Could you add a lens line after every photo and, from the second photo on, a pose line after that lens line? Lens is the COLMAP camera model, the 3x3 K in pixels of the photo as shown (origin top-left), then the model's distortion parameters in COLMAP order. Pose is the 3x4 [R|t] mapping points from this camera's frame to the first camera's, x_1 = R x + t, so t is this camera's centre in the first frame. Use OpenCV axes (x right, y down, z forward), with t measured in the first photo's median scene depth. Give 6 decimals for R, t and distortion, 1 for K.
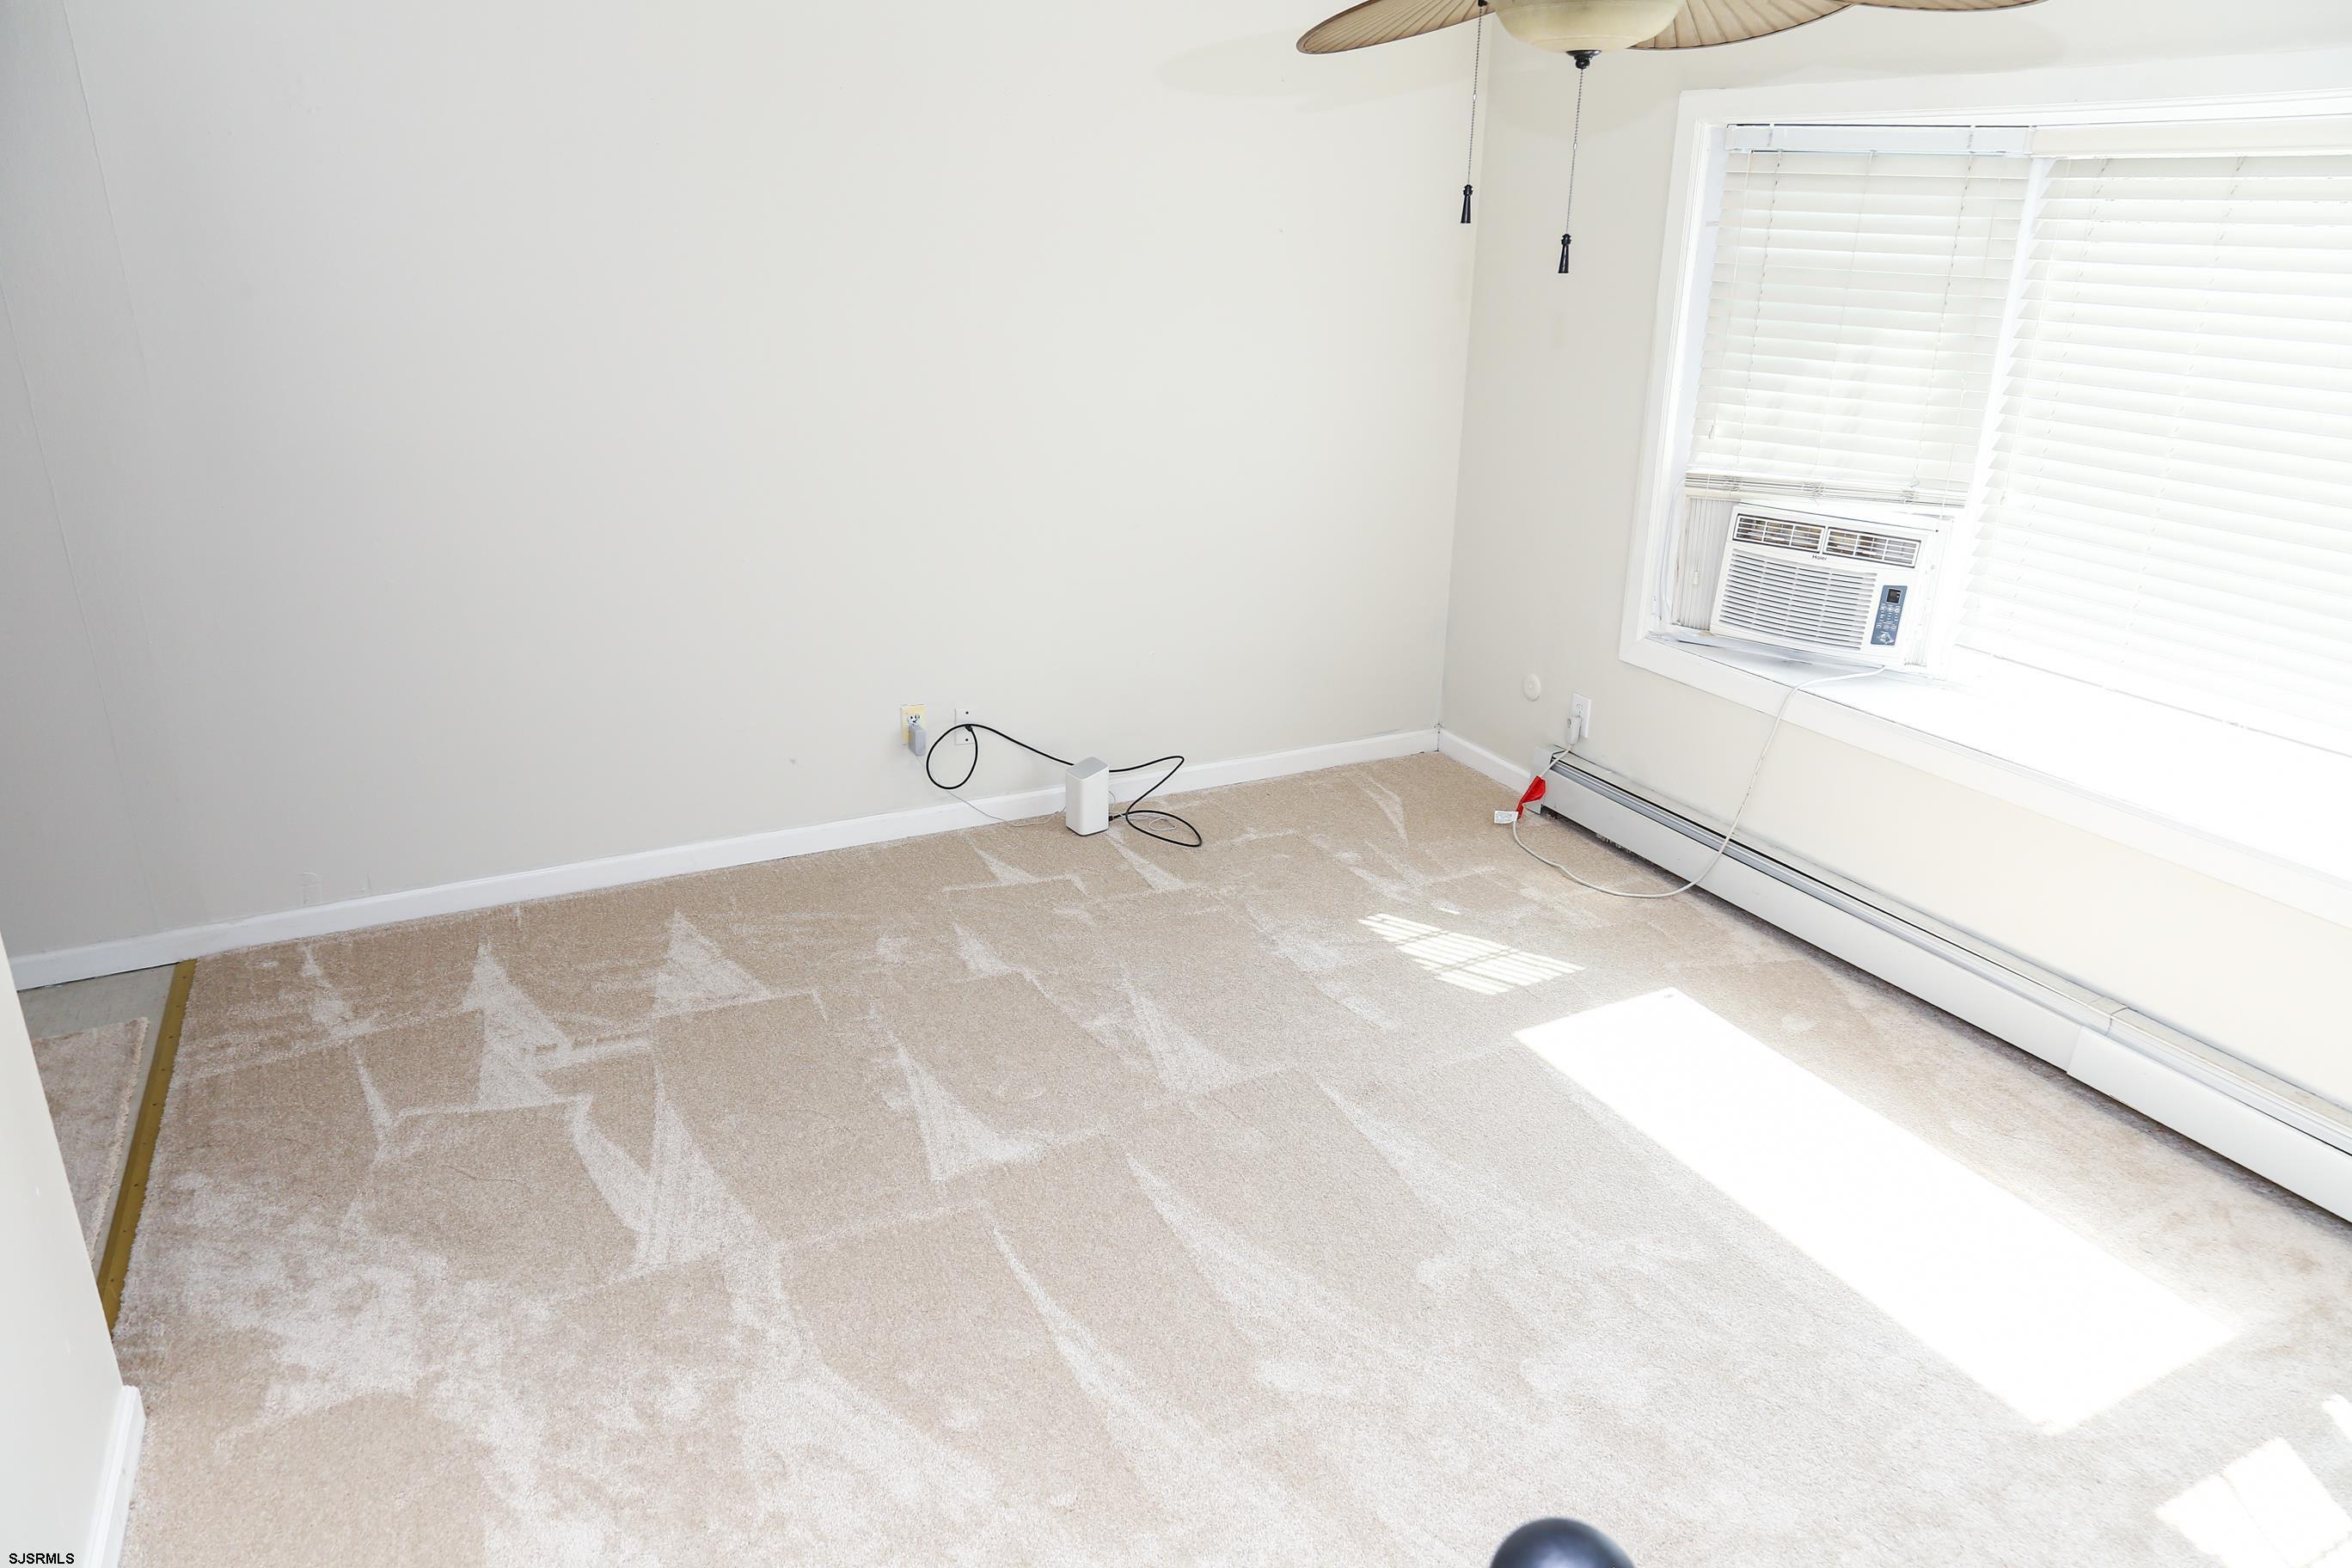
lens RADIAL K [[1549.8, 0, 1178.6], [0, 1549.8, 768.9], [0, 0, 1]] dist [0.004951, 0.003348]
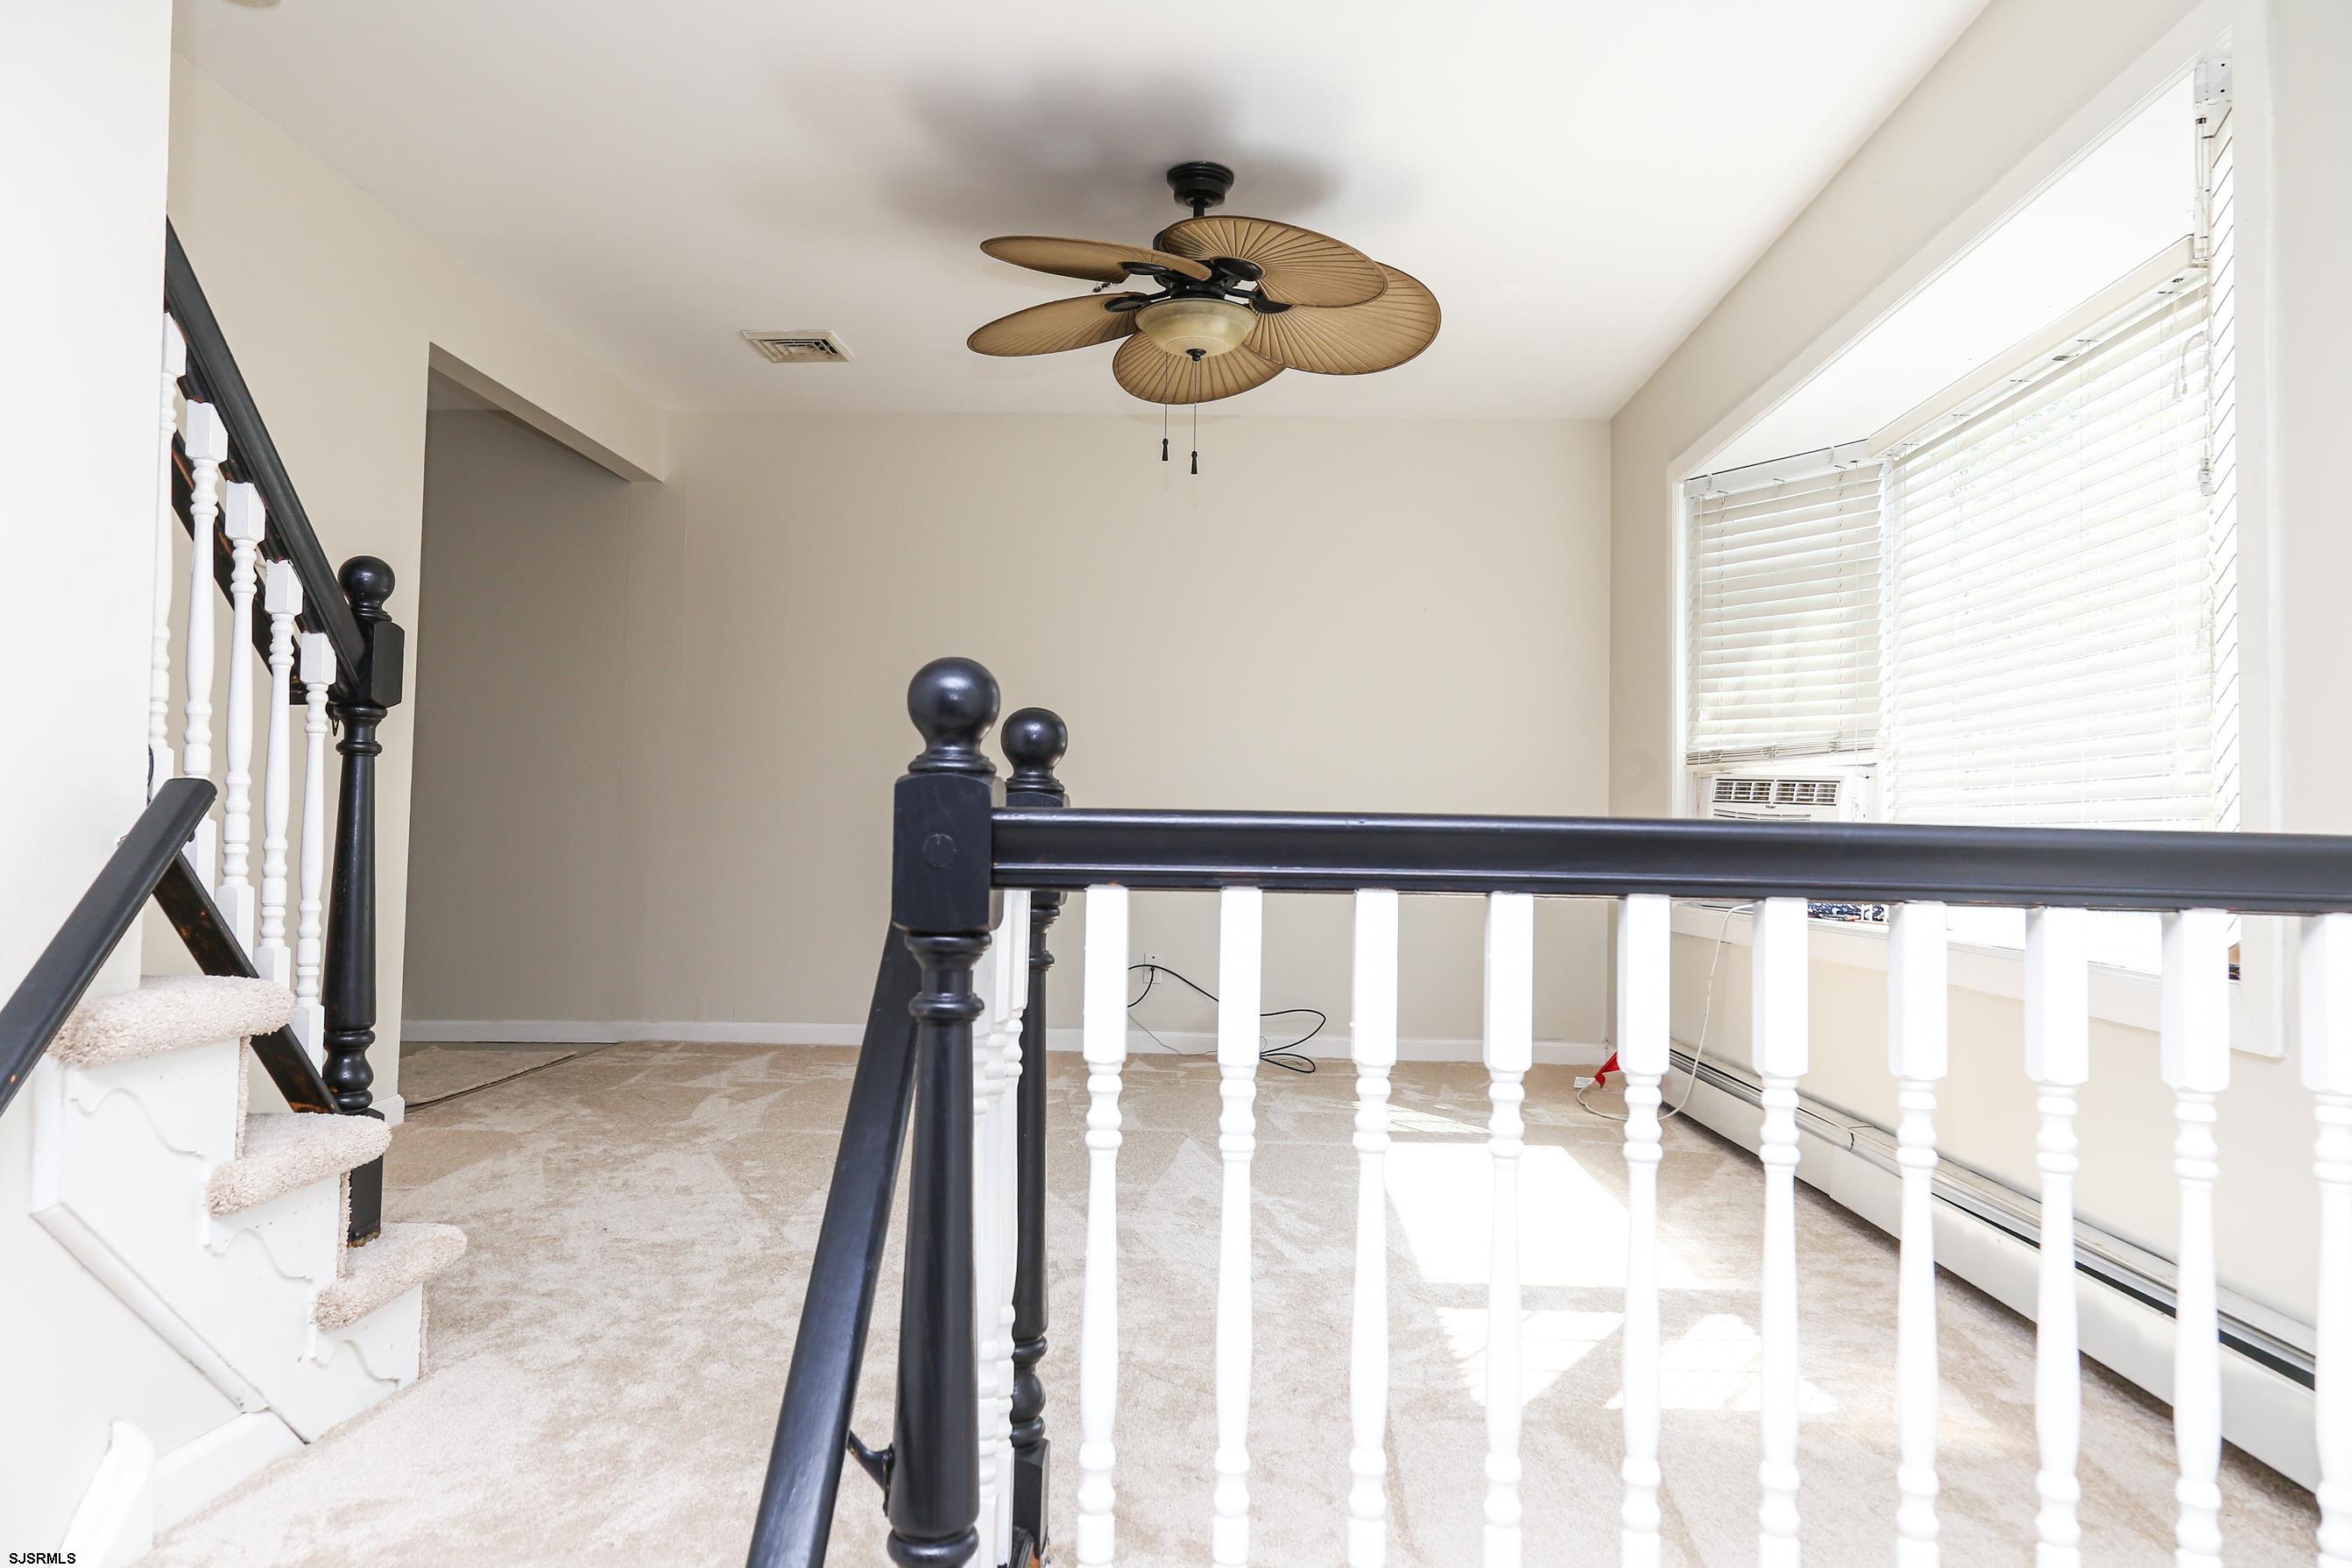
lens RADIAL K [[1549.8, 0, 1178.6], [0, 1549.8, 768.9], [0, 0, 1]] dist [0.004951, 0.003348]
pose [[0.879508, -0.018167, -0.475537, 0.571840], [-0.169697, 0.921606, -0.349064, 0.305190], [0.444600, 0.387702, 0.807477, -0.112133]]
